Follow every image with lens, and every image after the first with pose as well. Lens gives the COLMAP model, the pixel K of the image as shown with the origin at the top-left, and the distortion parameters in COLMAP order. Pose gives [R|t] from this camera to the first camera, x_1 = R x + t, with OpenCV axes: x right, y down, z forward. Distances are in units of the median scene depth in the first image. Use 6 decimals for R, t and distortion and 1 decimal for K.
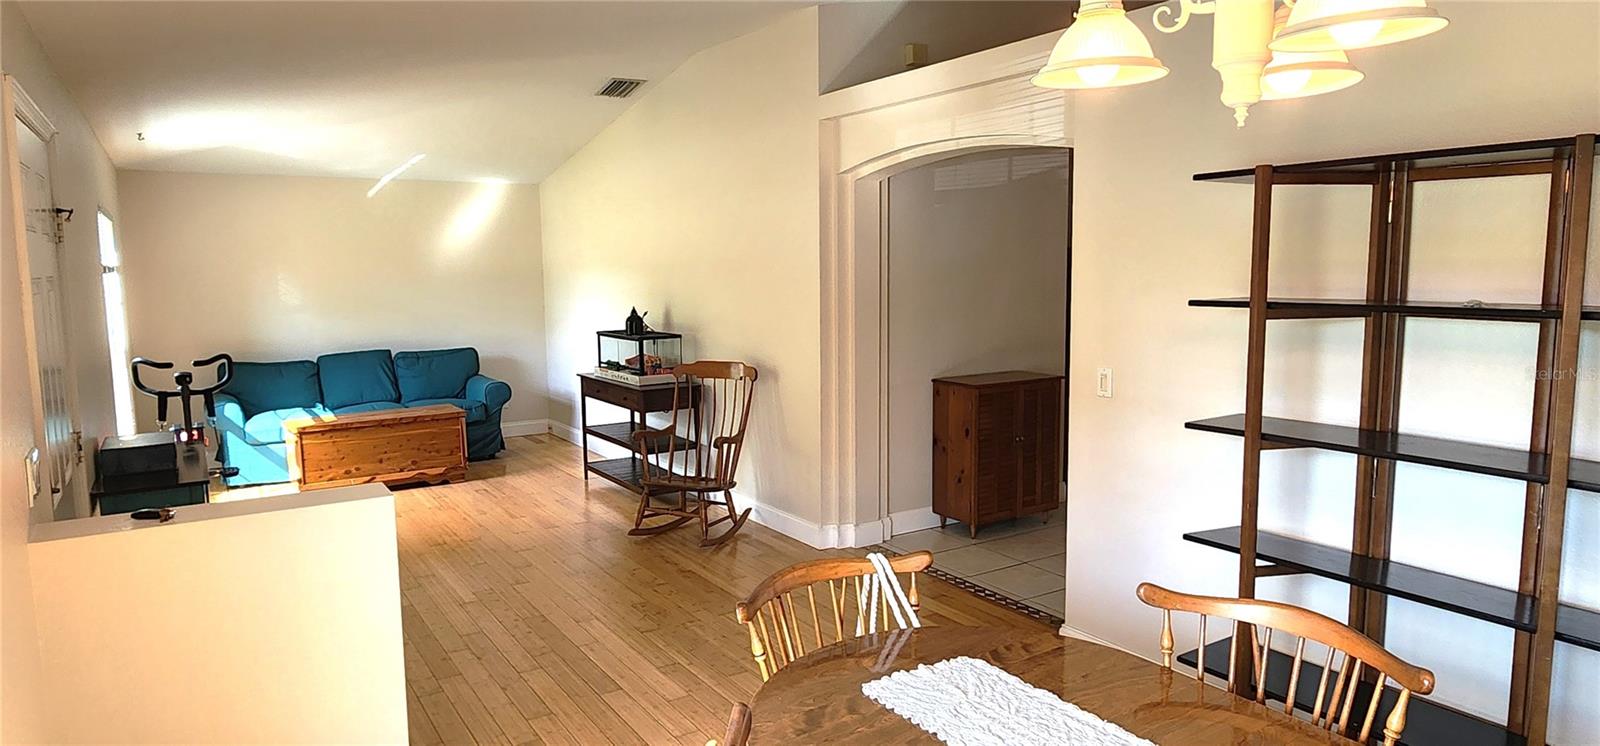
lens RADIAL K [[955.3, 0, 800.0], [0, 955.3, 373.0], [0, 0, 1]] dist [-0.000853, -0.000272]
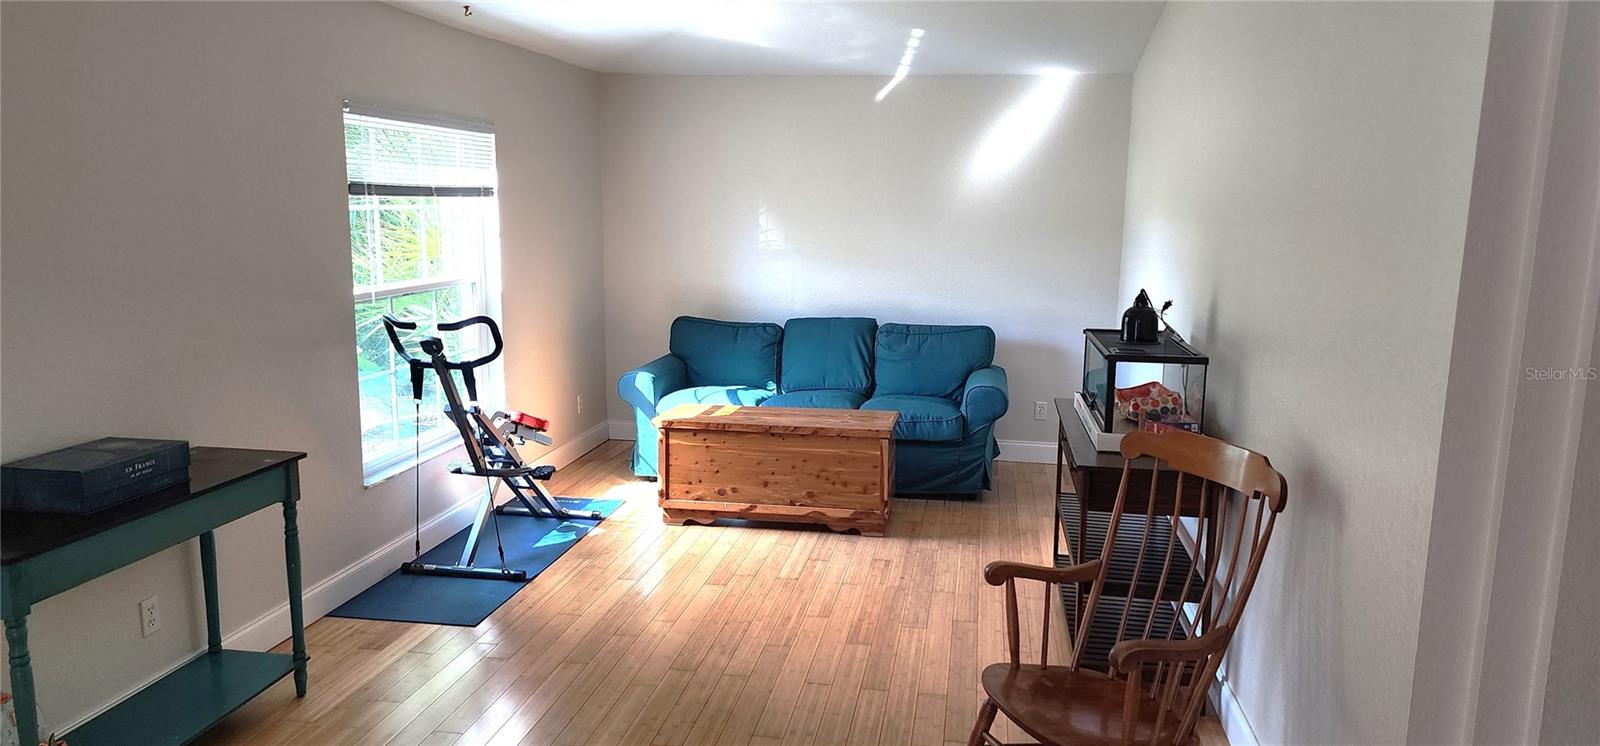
lens RADIAL K [[1082.8, 0, 800.0], [0, 1082.8, 373.0], [0, 0, 1]] dist [0.005349, 0.000377]
pose [[0.736788, 0.132097, -0.663094, 0.083550], [-0.103869, 0.991201, 0.082047, -0.052665], [0.668098, 0.008423, 0.744026, 0.428376]]
